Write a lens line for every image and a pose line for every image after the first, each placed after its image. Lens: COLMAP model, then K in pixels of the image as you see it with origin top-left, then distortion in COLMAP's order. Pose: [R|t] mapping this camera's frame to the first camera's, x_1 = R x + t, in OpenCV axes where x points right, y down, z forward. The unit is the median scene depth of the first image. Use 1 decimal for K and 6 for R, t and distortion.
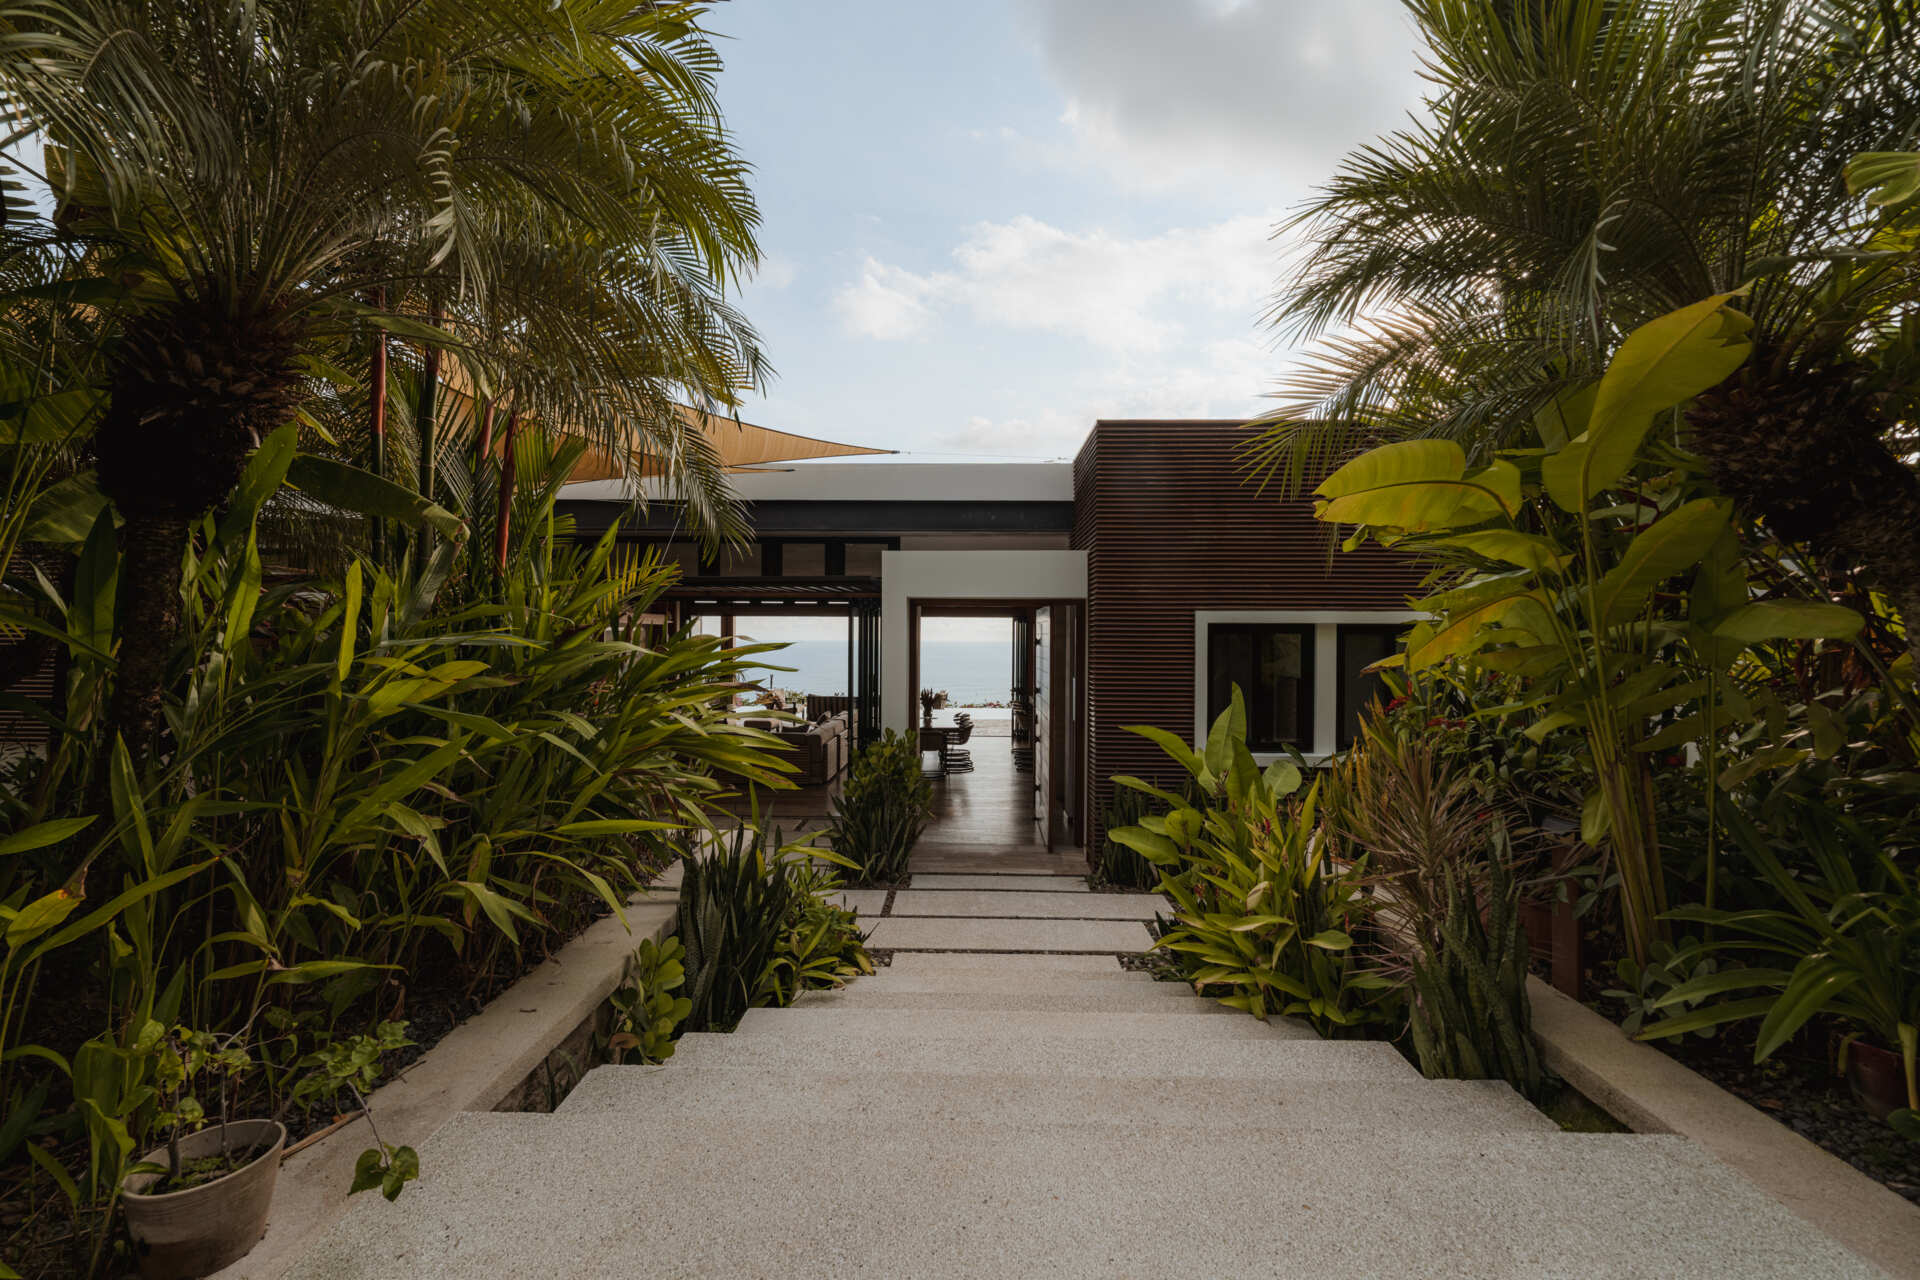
lens RADIAL K [[3814.4, 0, 960.4], [0, 3814.4, 636.0], [0, 0, 1]] dist [0.023953, -0.220549]
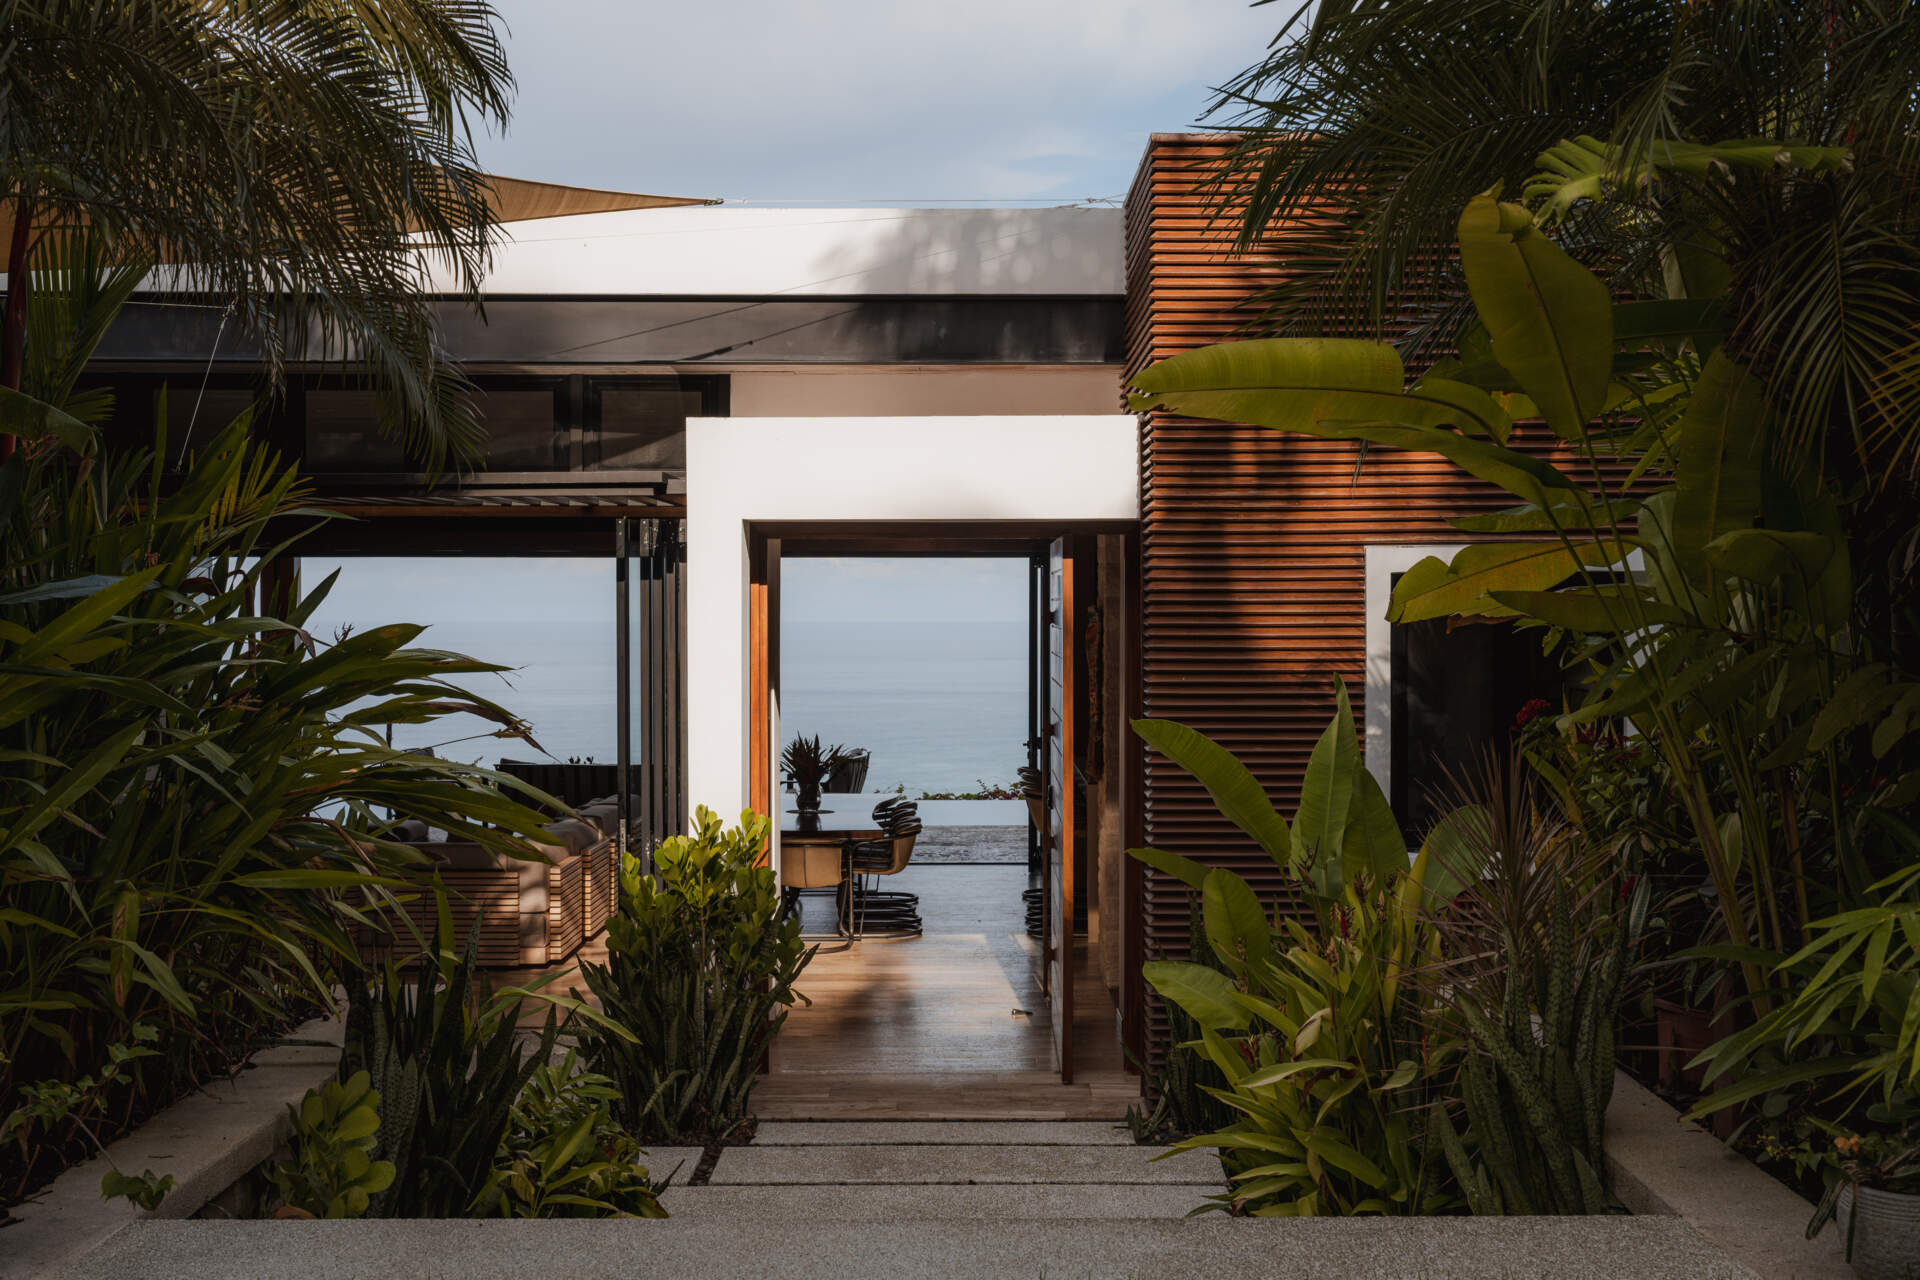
lens RADIAL K [[3814.4, 0, 960.4], [0, 3814.4, 636.0], [0, 0, 1]] dist [0.023953, -0.220549]
pose [[0.998374, -0.011008, 0.055935, -0.013334], [0.010452, 0.999893, 0.010229, -0.000676], [-0.056042, -0.009628, 0.998382, 0.537694]]
